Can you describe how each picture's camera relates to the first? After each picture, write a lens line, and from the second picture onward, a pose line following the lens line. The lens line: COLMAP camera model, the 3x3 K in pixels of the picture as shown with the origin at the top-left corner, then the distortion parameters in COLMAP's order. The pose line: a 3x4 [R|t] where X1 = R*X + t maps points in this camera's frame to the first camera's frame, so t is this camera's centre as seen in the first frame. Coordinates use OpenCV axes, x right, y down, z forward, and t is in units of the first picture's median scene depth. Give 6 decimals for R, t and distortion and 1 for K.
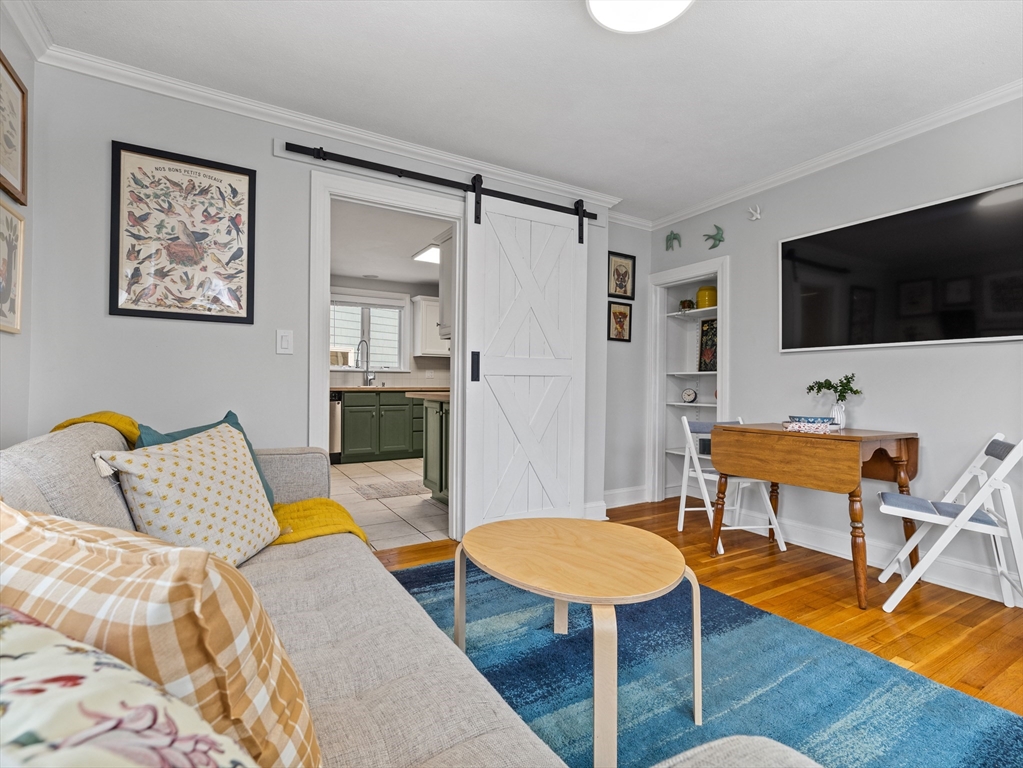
lens RADIAL K [[488.4, 0, 521.1], [0, 488.4, 383.0], [0, 0, 1]] dist [0.002806, -0.000563]
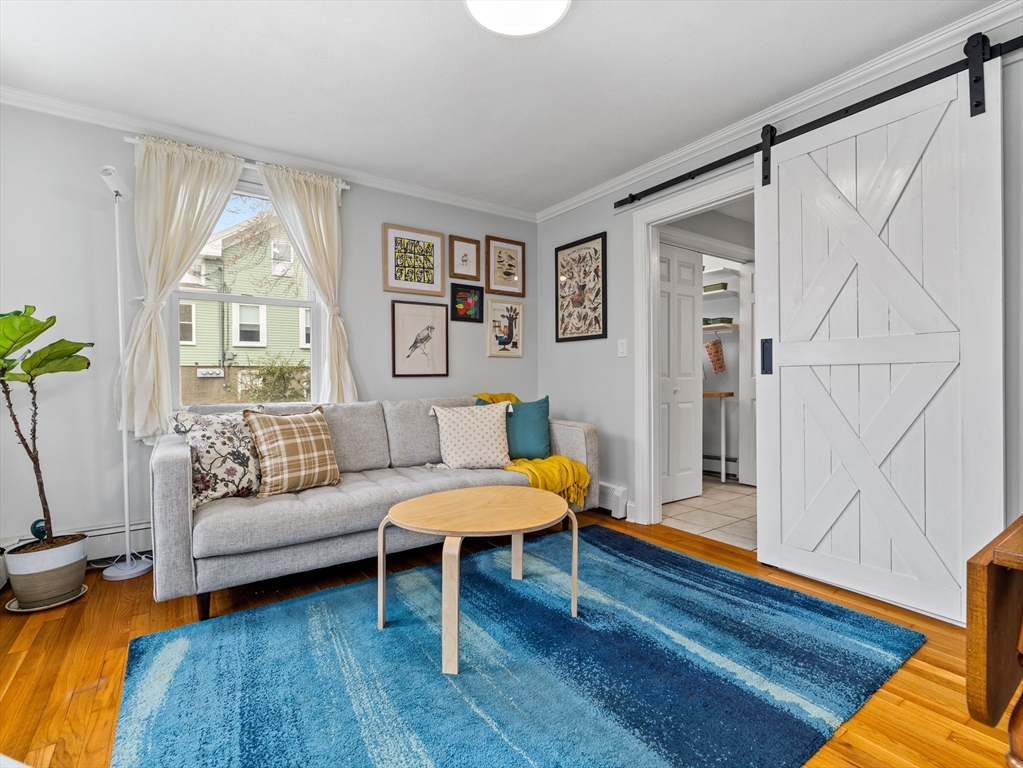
lens RADIAL K [[488.4, 0, 509.3], [0, 488.4, 381.4], [0, 0, 1]] dist [0.002806, -0.000563]
pose [[0.066271, -0.001395, -0.997801, 0.897135], [0.009486, 0.999955, -0.000768, 0.006393], [0.997757, -0.009414, 0.066281, 0.633384]]
